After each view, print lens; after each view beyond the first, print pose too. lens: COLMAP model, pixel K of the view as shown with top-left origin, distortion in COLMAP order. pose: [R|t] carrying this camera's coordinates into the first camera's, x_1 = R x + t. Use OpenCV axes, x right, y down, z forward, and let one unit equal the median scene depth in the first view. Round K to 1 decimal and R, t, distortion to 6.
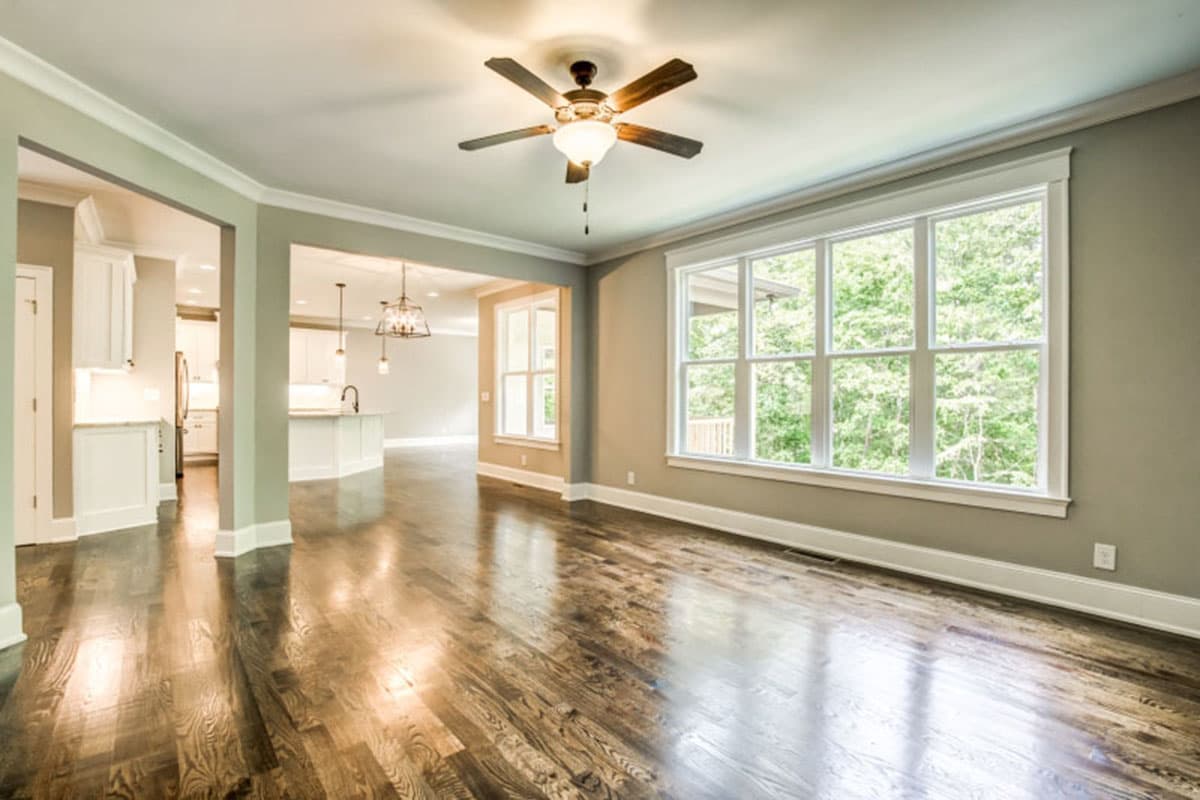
lens RADIAL K [[563.5, 0, 600.0], [0, 563.5, 400.0], [0, 0, 1]] dist [0.000935, -0.000252]
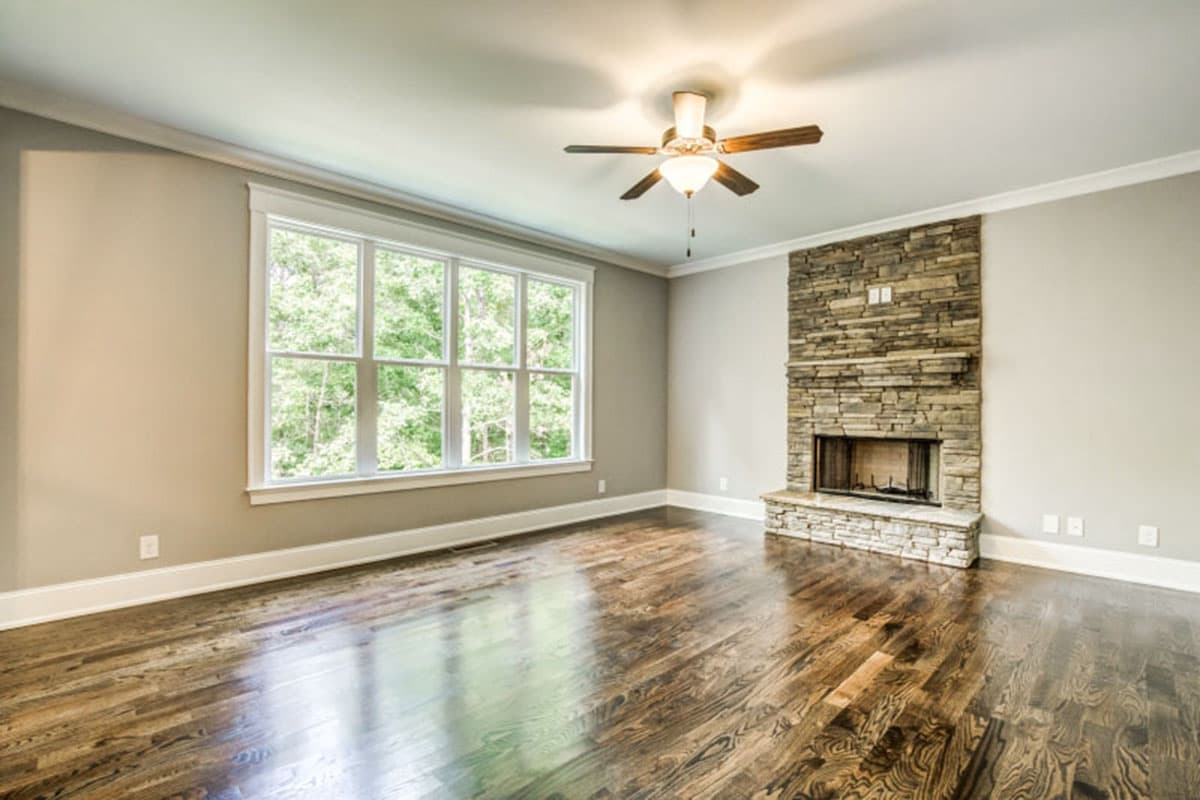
lens RADIAL K [[544.6, 0, 600.0], [0, 544.6, 400.0], [0, 0, 1]] dist [-0.030712, 0.000053]
pose [[-0.076712, 0.004050, 0.997045, -0.712959], [-0.004329, 0.999981, -0.004395, -0.008069], [-0.997044, -0.004653, -0.076693, 0.845847]]
